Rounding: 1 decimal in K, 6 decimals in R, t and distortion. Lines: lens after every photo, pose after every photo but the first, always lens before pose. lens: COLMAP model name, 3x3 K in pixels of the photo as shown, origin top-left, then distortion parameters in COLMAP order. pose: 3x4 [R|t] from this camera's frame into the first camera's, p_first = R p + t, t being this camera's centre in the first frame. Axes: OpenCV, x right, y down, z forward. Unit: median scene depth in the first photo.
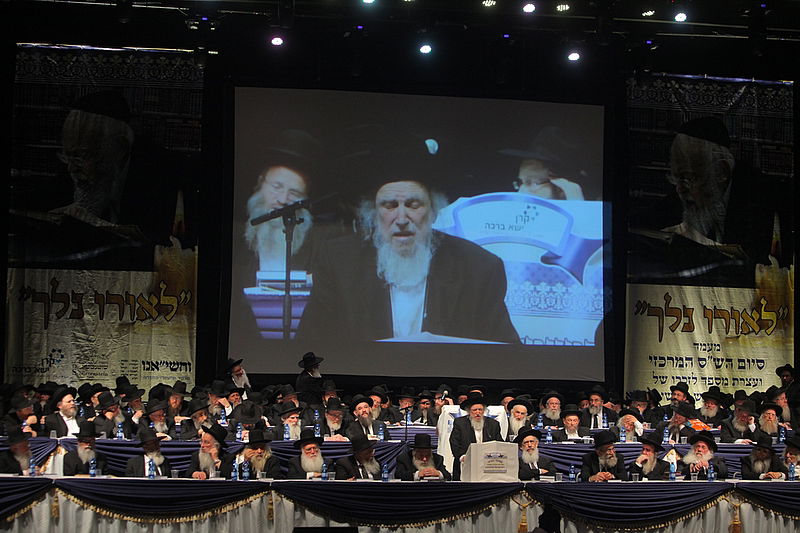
lens RADIAL K [[1646.2, 0, 397.5], [0, 1646.2, 259.3], [0, 0, 1]] dist [-0.195088, 0.000000]
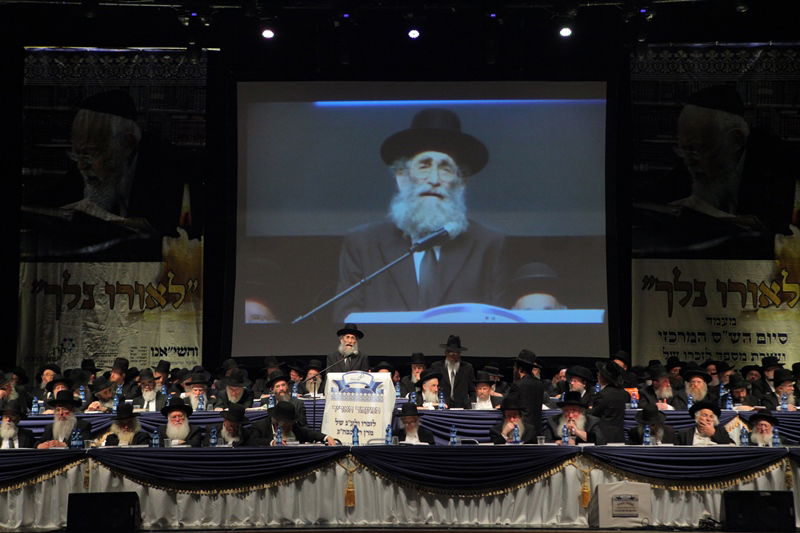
lens RADIAL K [[1477.0, 0, 397.2], [0, 1477.0, 270.4], [0, 0, 1]] dist [0.212374, 0.000000]
pose [[0.982893, -0.033670, -0.181076, 0.171353], [0.032413, 0.999426, -0.009899, 0.027494], [0.181305, 0.003860, 0.983419, 0.095765]]
